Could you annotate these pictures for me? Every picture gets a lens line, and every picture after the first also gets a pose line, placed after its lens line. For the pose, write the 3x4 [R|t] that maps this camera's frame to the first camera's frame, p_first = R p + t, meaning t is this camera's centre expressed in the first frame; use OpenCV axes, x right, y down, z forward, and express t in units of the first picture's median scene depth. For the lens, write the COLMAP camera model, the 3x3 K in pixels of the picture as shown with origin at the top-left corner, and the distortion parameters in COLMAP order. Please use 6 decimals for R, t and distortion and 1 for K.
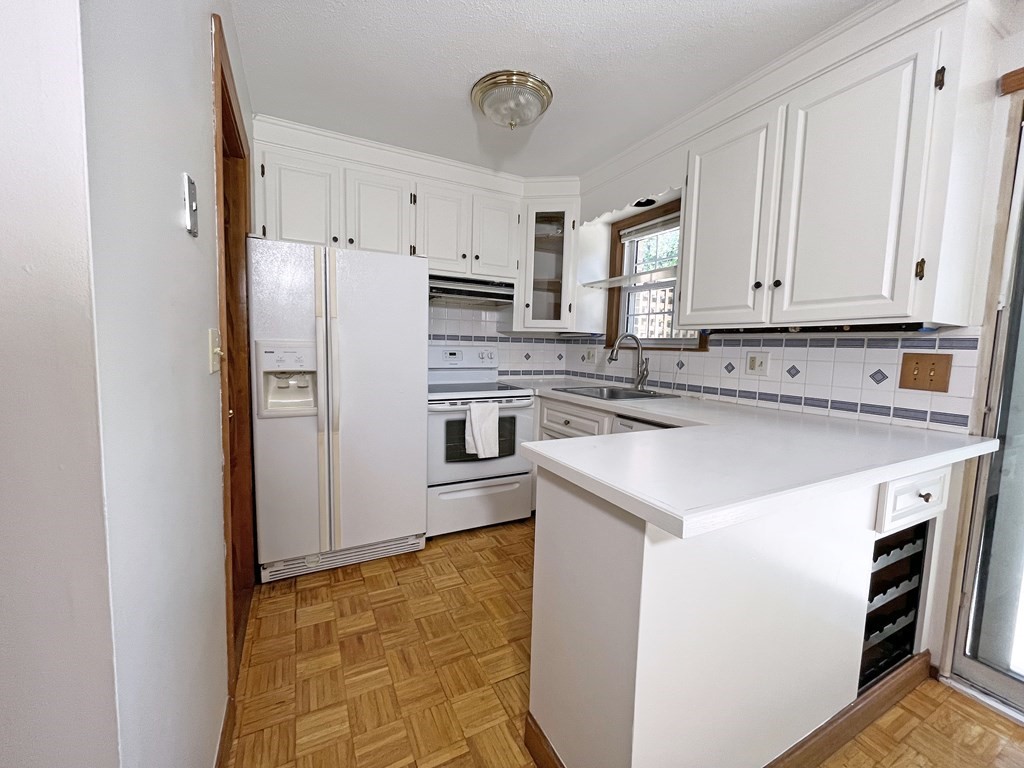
lens RADIAL K [[417.1, 0, 509.3], [0, 417.1, 381.4], [0, 0, 1]] dist [-0.004294, -0.000235]
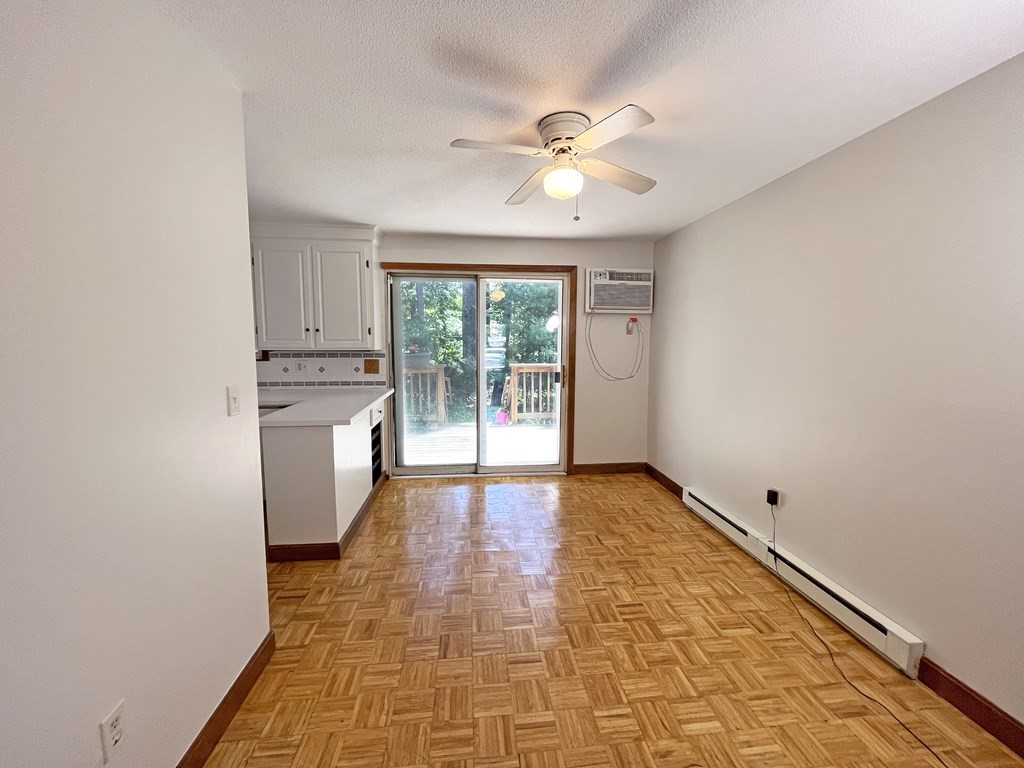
lens RADIAL K [[417.1, 0, 513.7], [0, 417.1, 380.2], [0, 0, 1]] dist [-0.004294, -0.000235]
pose [[0.354873, -0.120207, 0.927155, -1.092441], [0.083272, 0.991822, 0.096718, -0.114649], [-0.931199, 0.042883, 0.361980, -0.753623]]
